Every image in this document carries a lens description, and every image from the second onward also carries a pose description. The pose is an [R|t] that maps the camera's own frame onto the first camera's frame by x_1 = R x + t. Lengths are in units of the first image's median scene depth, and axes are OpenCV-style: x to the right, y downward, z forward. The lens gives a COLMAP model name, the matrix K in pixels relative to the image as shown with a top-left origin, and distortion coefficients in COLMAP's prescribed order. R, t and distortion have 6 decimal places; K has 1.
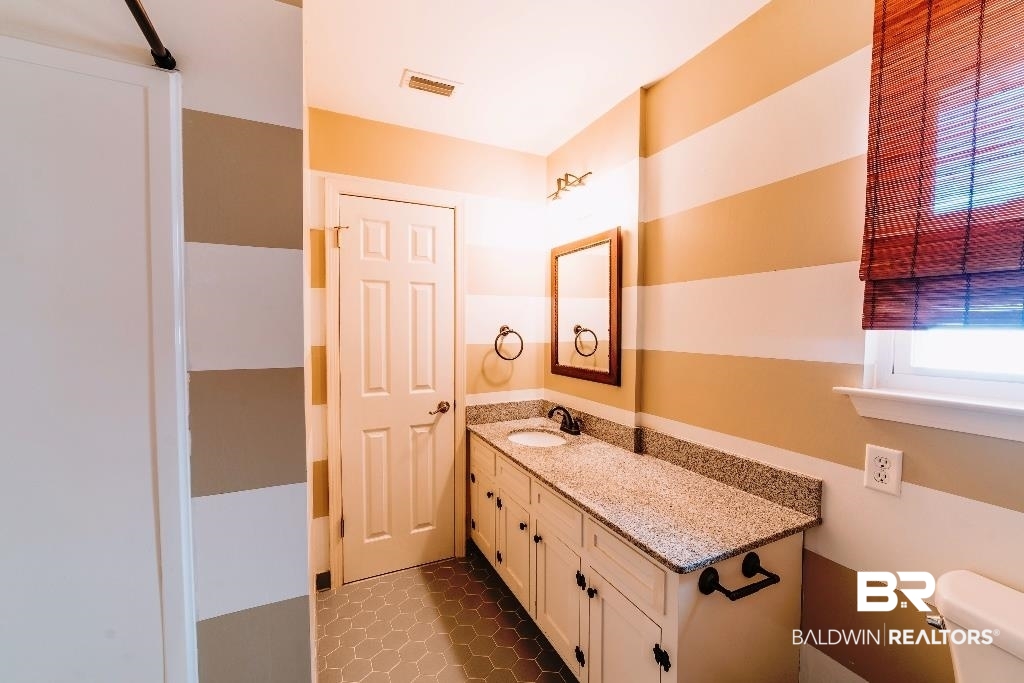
lens RADIAL K [[391.3, 0, 509.2], [0, 391.3, 343.2], [0, 0, 1]] dist [-0.012801, 0.000030]
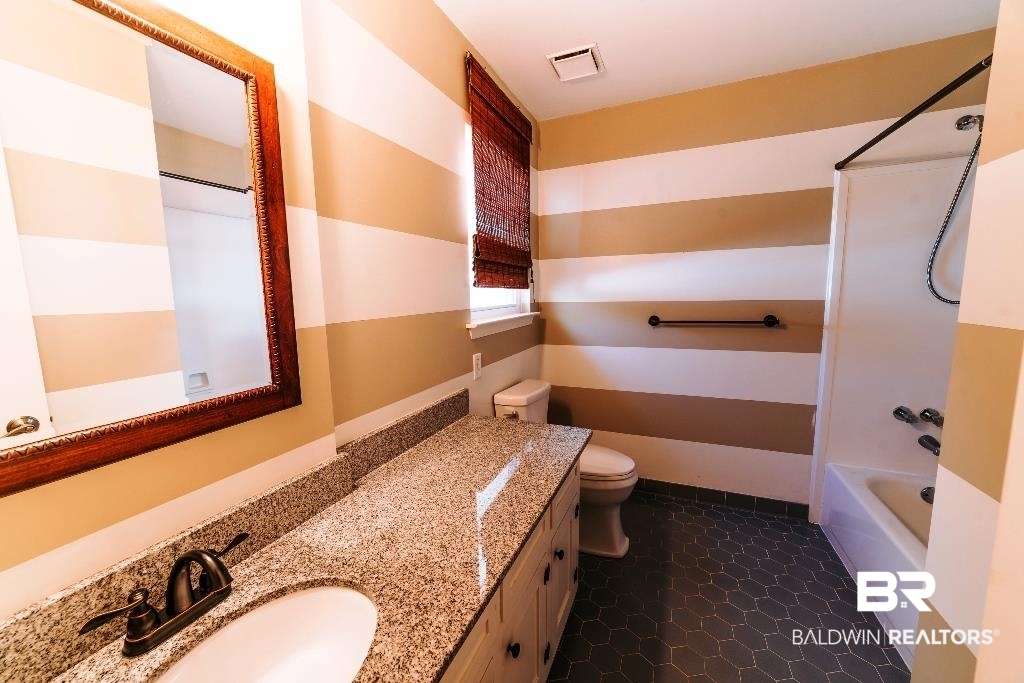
lens RADIAL K [[391.3, 0, 509.2], [0, 391.3, 343.2], [0, 0, 1]] dist [-0.012801, 0.000030]
pose [[-0.652934, -0.090883, 0.751942, -0.359732], [0.047998, 0.985815, 0.160828, -0.046787], [-0.755892, 0.141102, -0.639310, 1.495523]]
